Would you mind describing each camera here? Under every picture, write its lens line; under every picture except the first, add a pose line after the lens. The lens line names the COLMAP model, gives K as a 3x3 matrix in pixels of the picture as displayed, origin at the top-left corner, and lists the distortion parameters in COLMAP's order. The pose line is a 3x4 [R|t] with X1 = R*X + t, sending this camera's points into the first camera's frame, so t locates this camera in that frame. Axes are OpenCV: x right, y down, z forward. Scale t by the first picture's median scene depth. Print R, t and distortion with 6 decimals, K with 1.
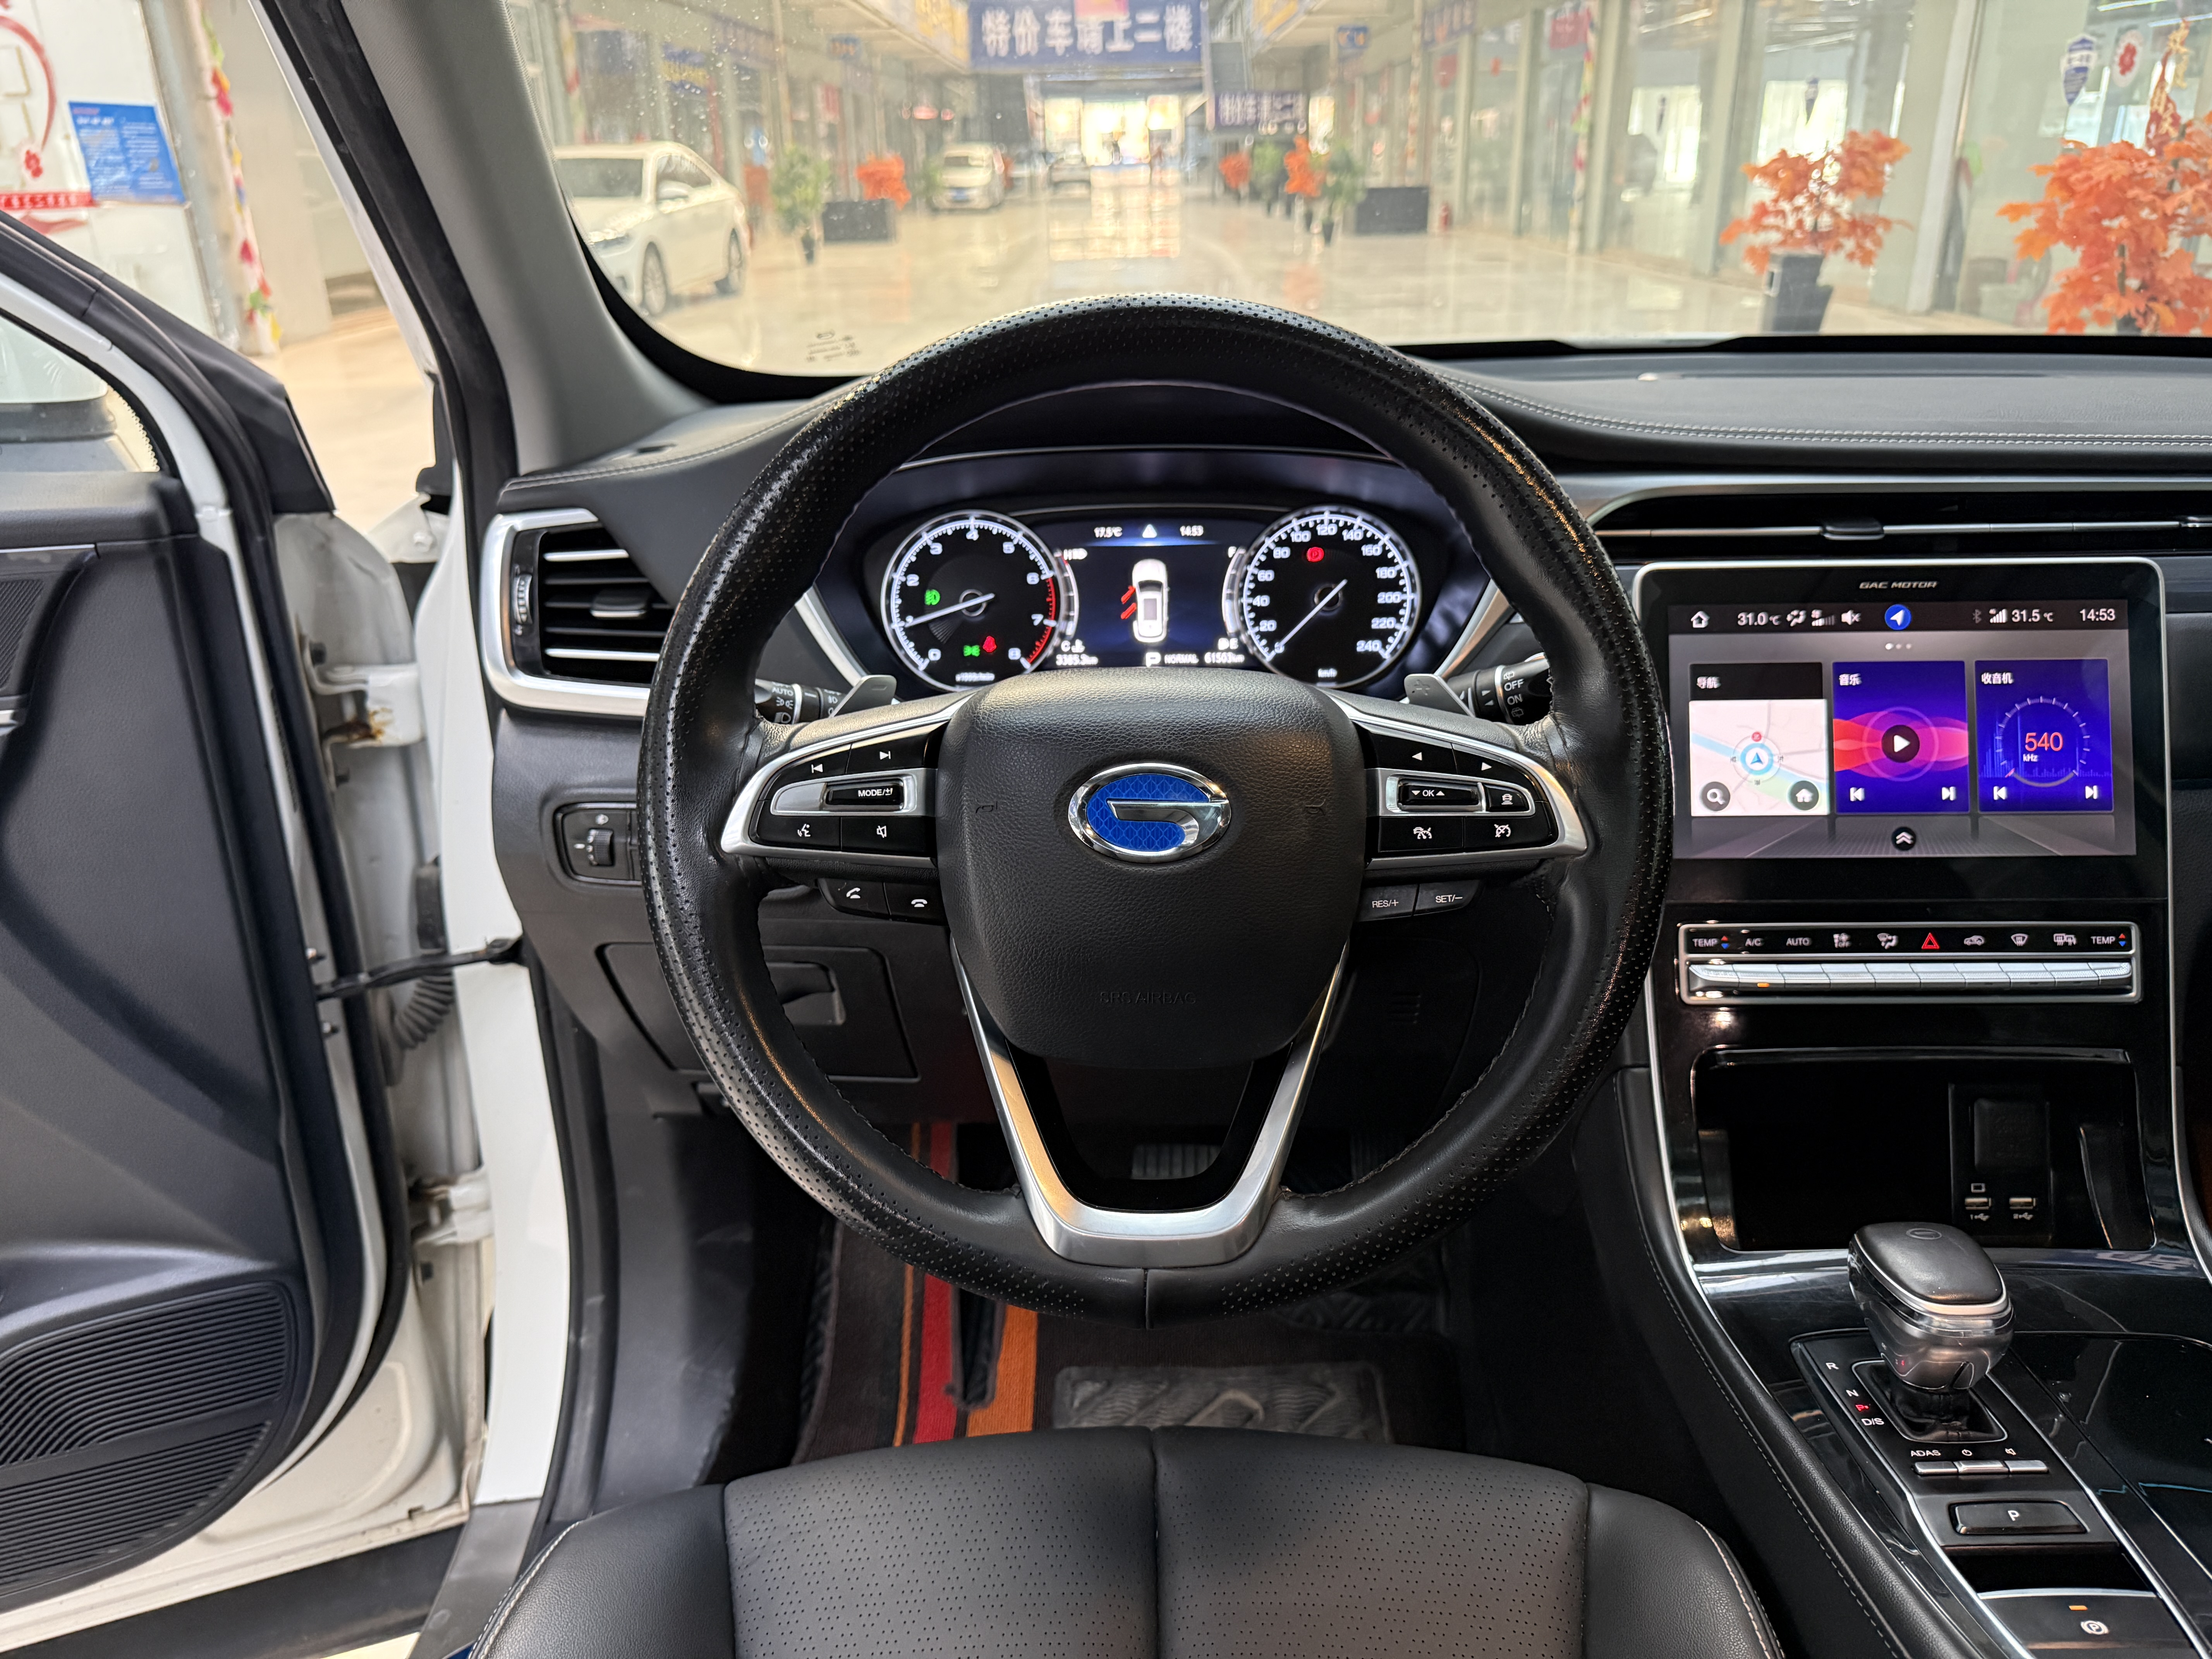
lens RADIAL K [[1584.5, 0, 1117.4], [0, 1584.5, 826.5], [0, 0, 1]] dist [0.046707, -0.051274]
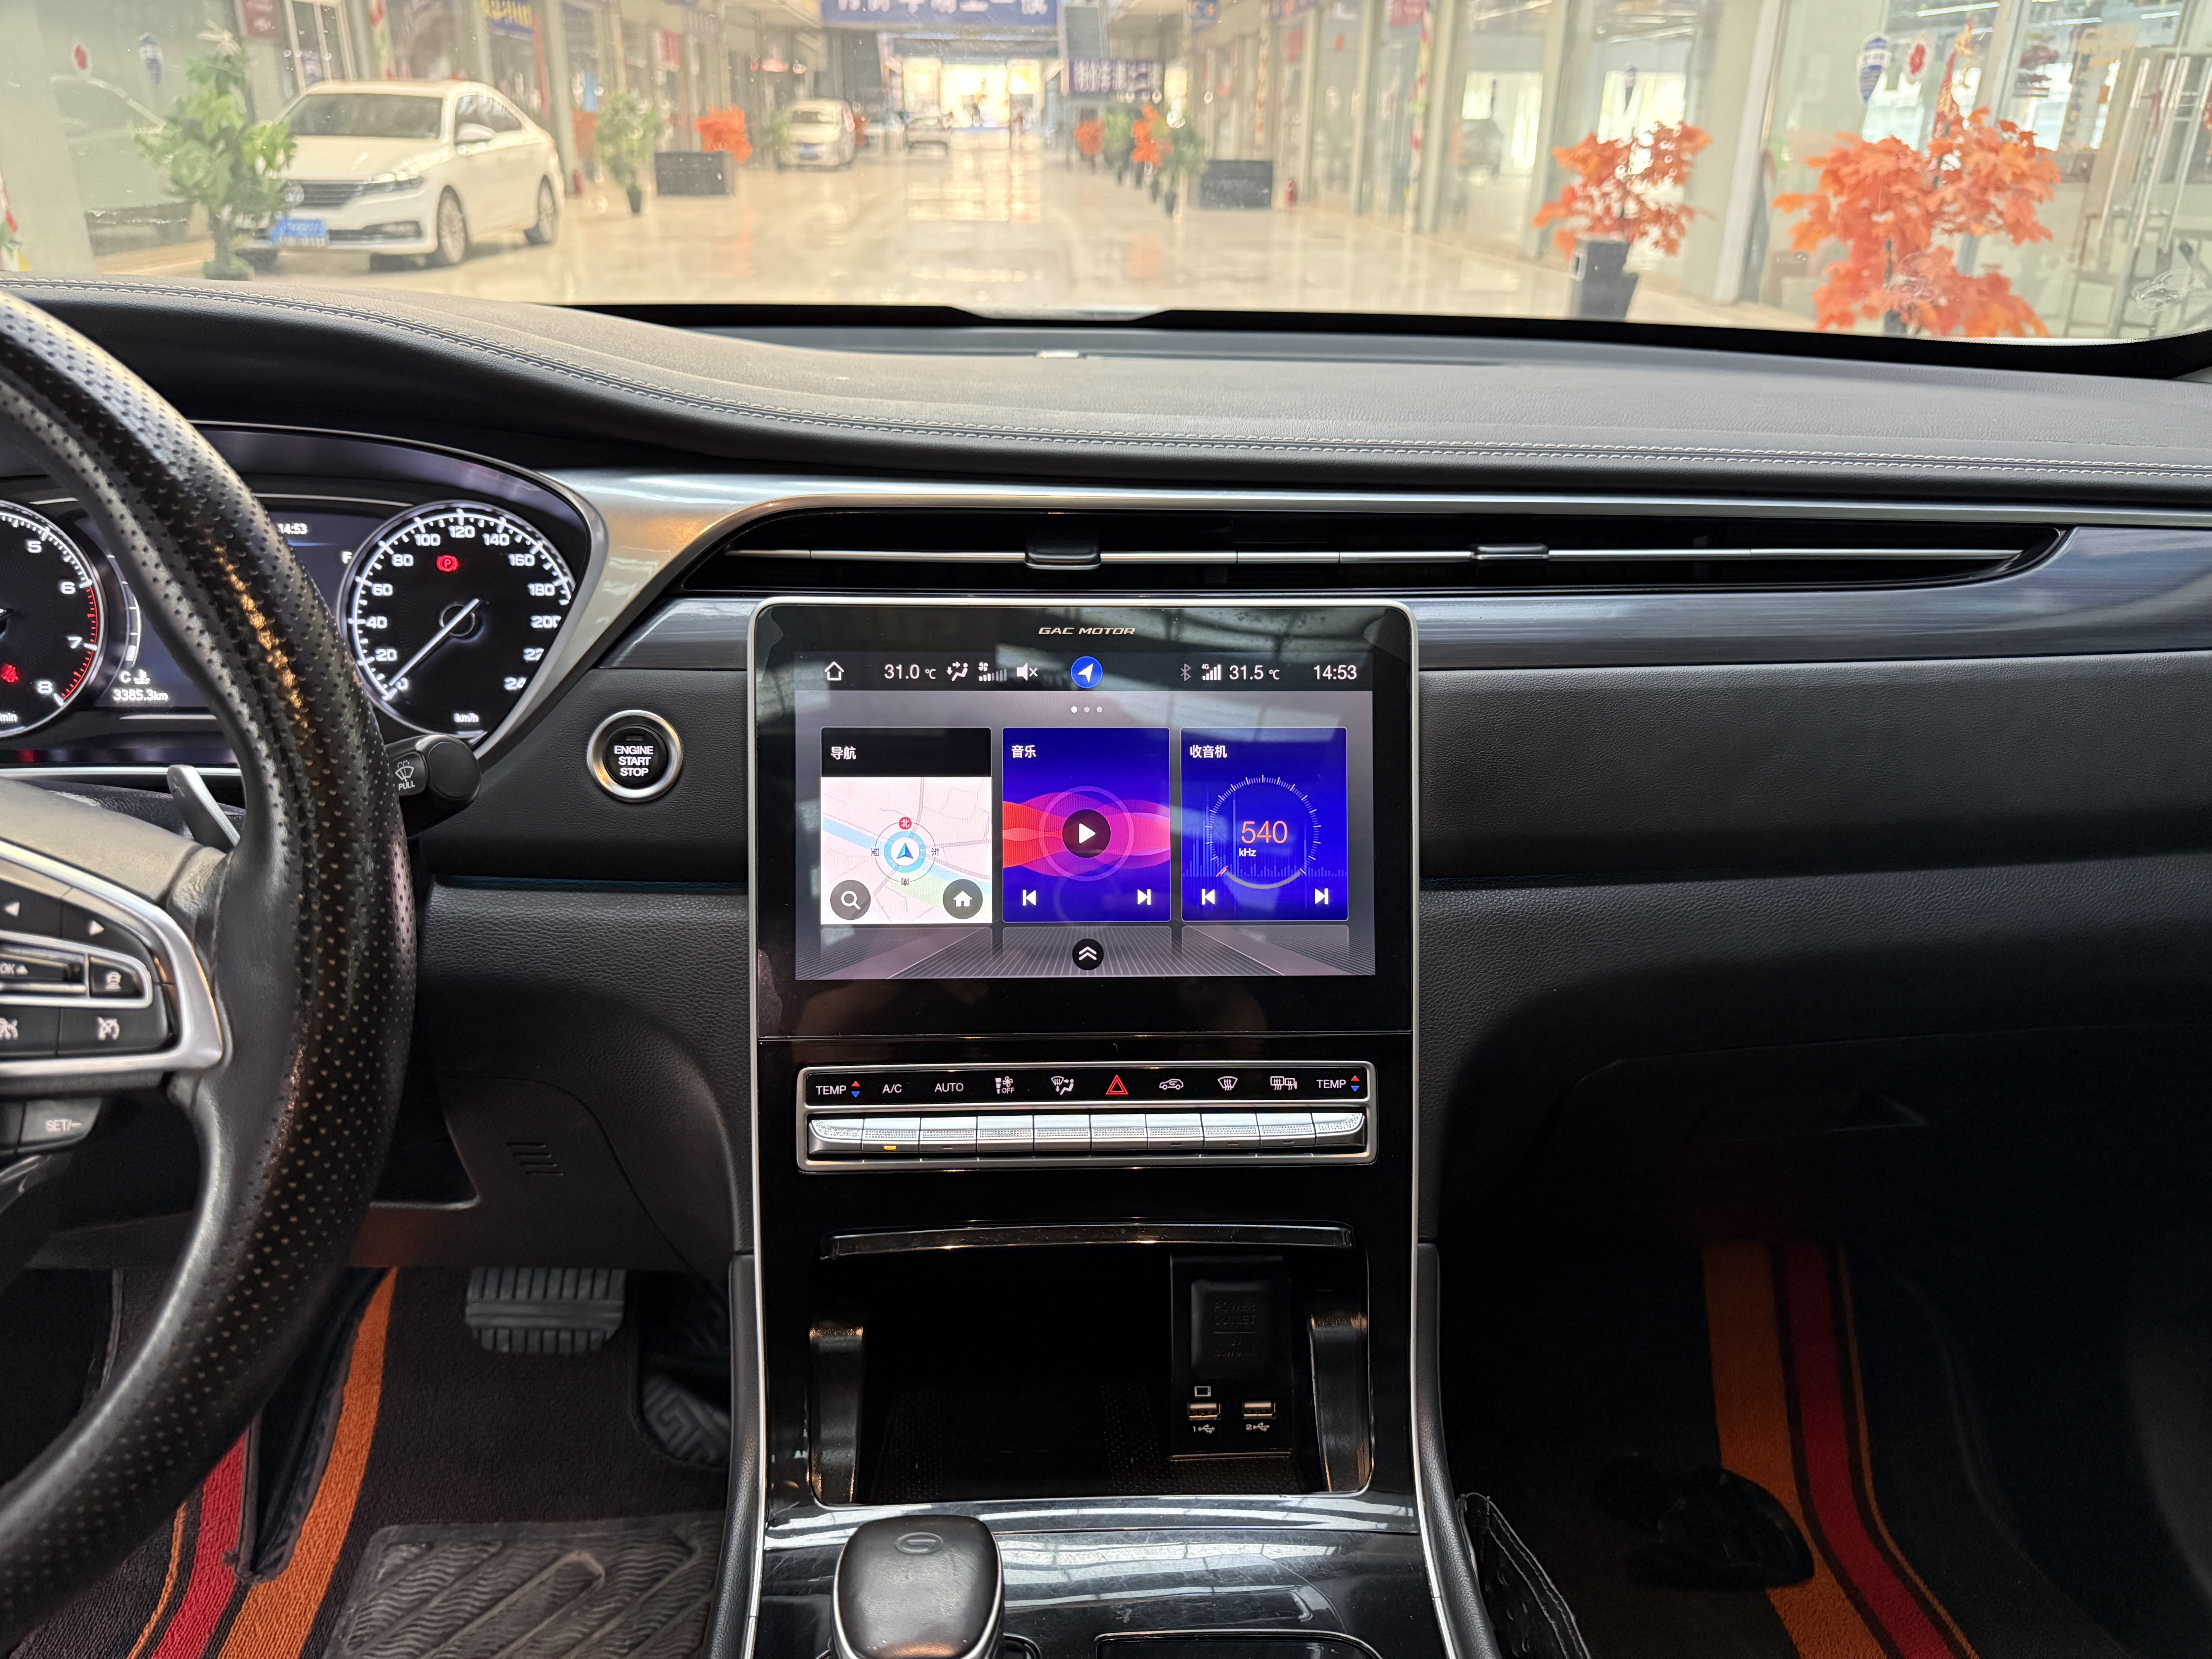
lens RADIAL K [[1585.7, 0, 1106.0], [0, 1585.7, 829.5], [0, 0, 1]] dist [0.016607, -0.019641]
pose [[0.996700, 0.003992, 0.081073, 0.289166], [-0.005705, 0.999765, 0.020910, -0.045989], [-0.080970, -0.021303, 0.996489, 0.155411]]
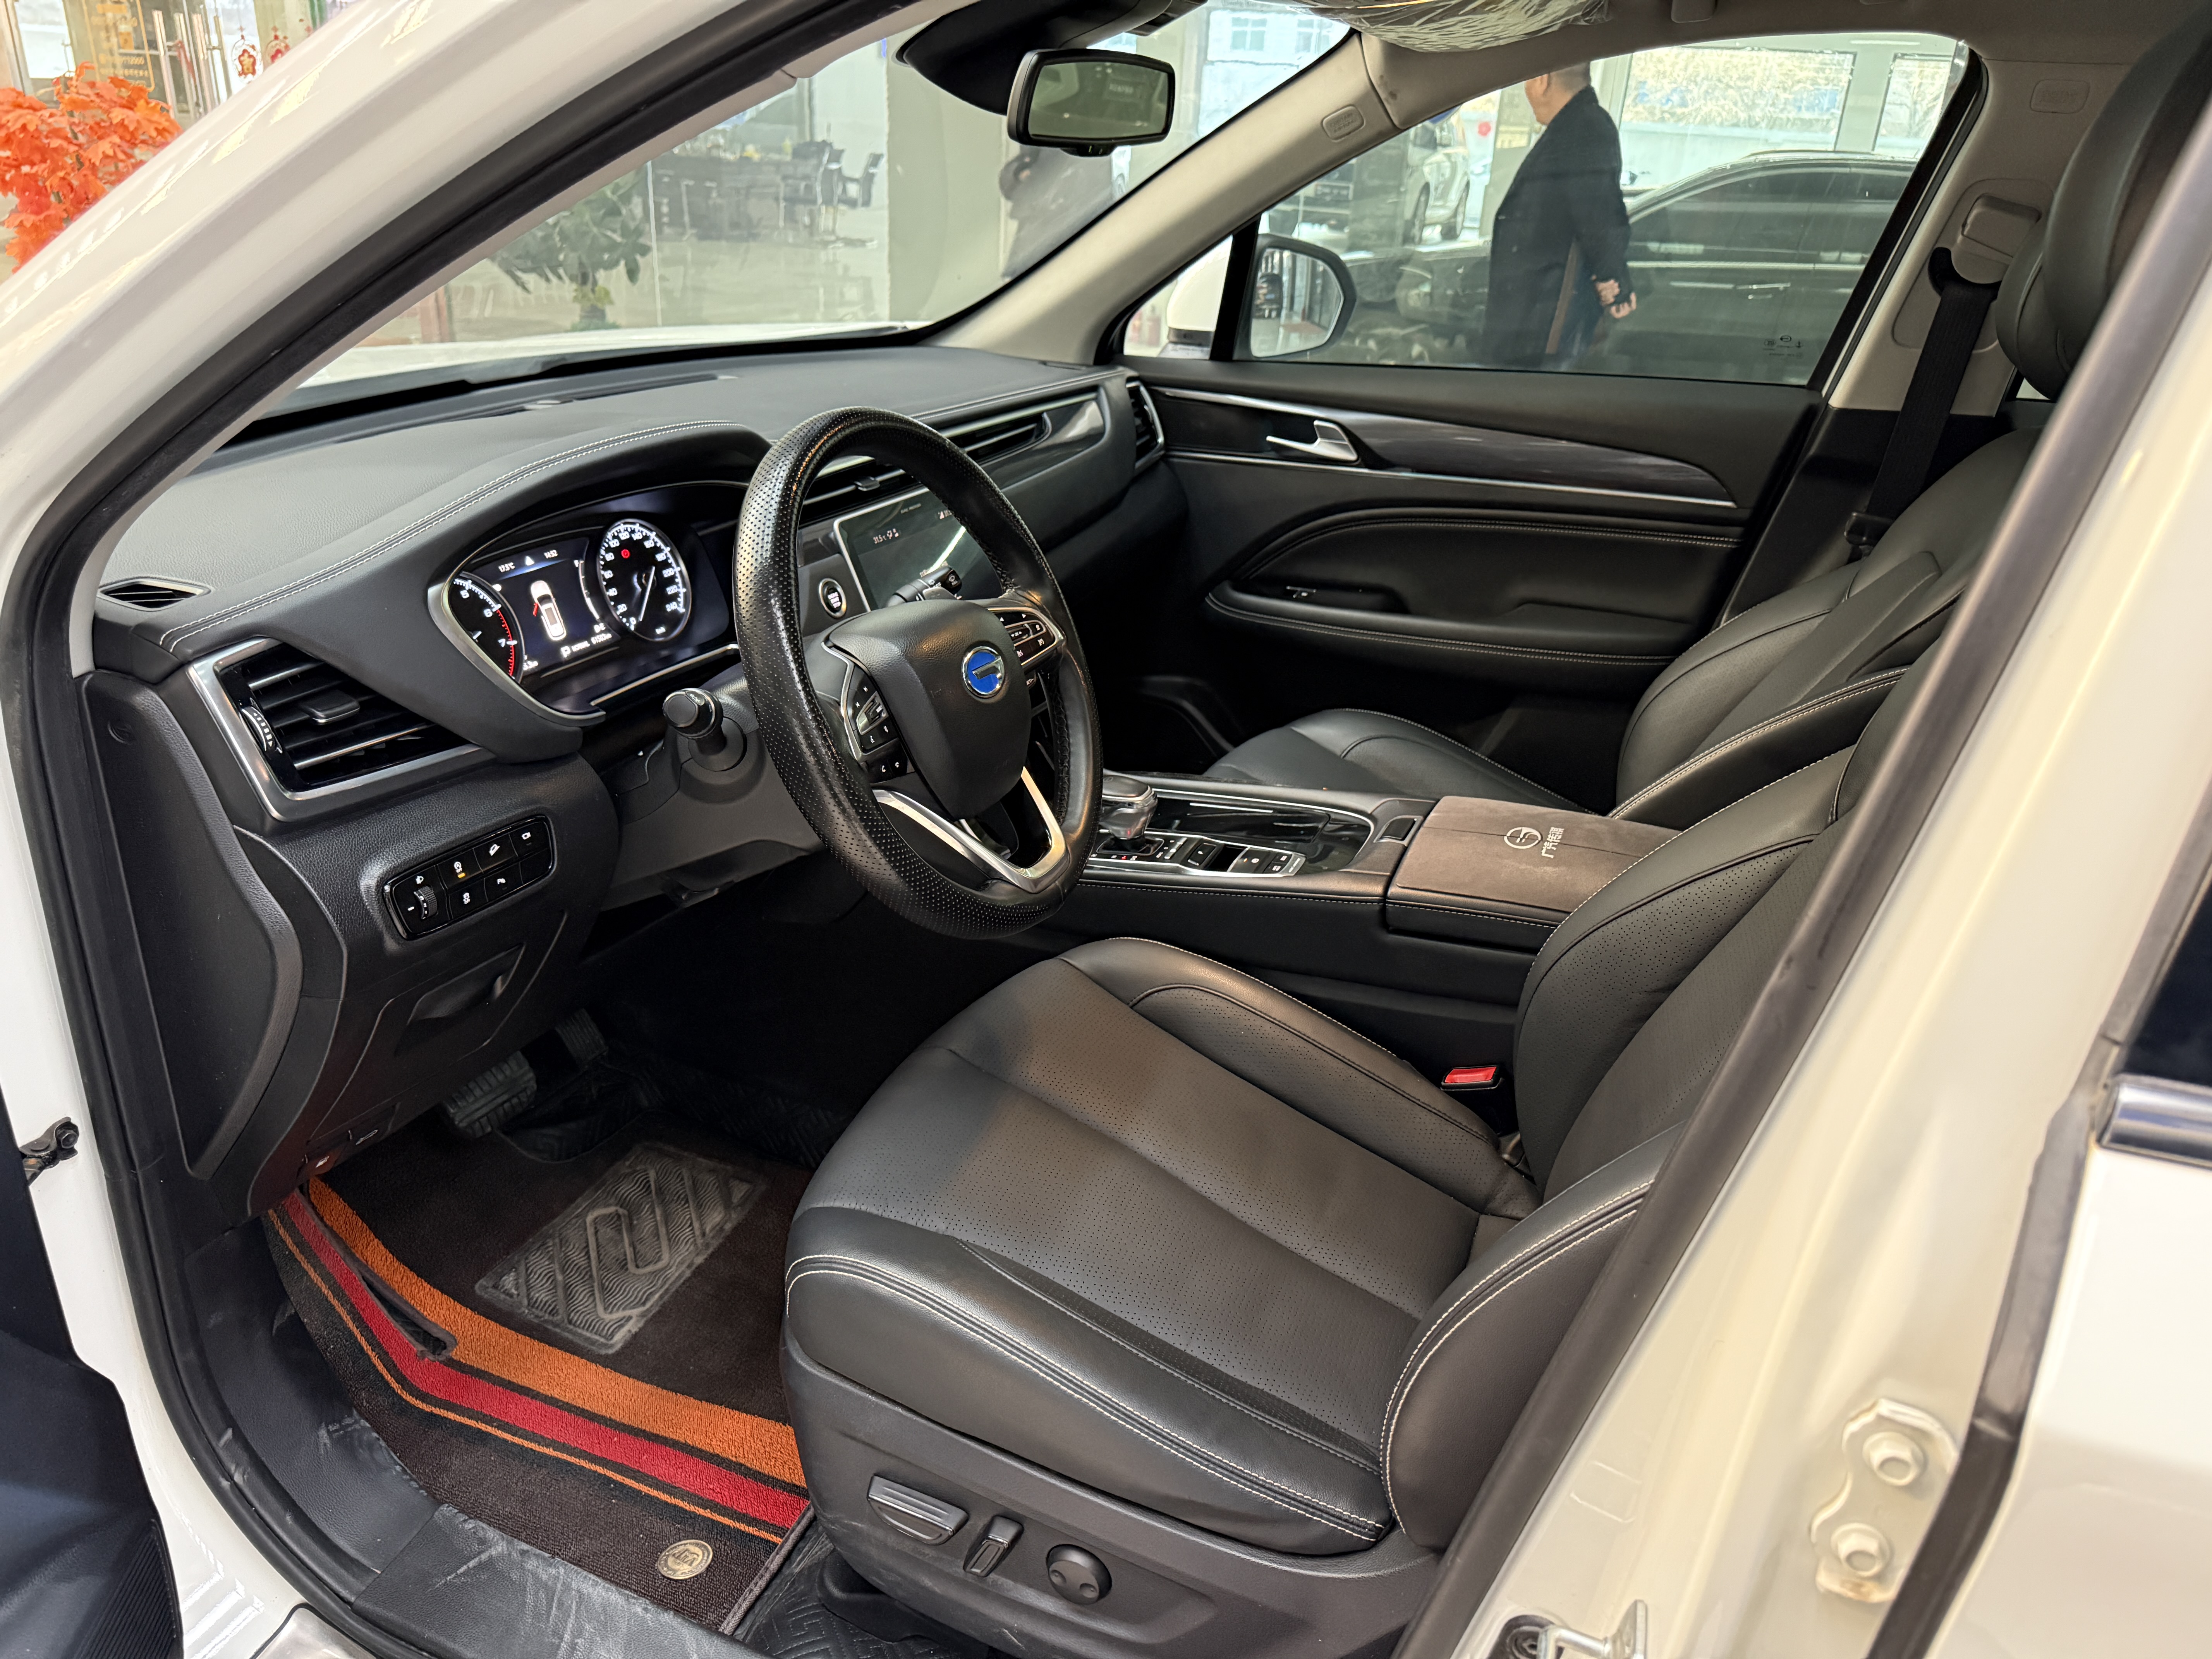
lens RADIAL K [[1585.7, 0, 1106.0], [0, 1585.7, 829.5], [0, 0, 1]] dist [0.016607, -0.019641]
pose [[0.375500, -0.339132, 0.862548, -0.787416], [0.293641, 0.926239, 0.236340, -0.115655], [-0.879076, 0.164534, 0.447385, 0.013764]]
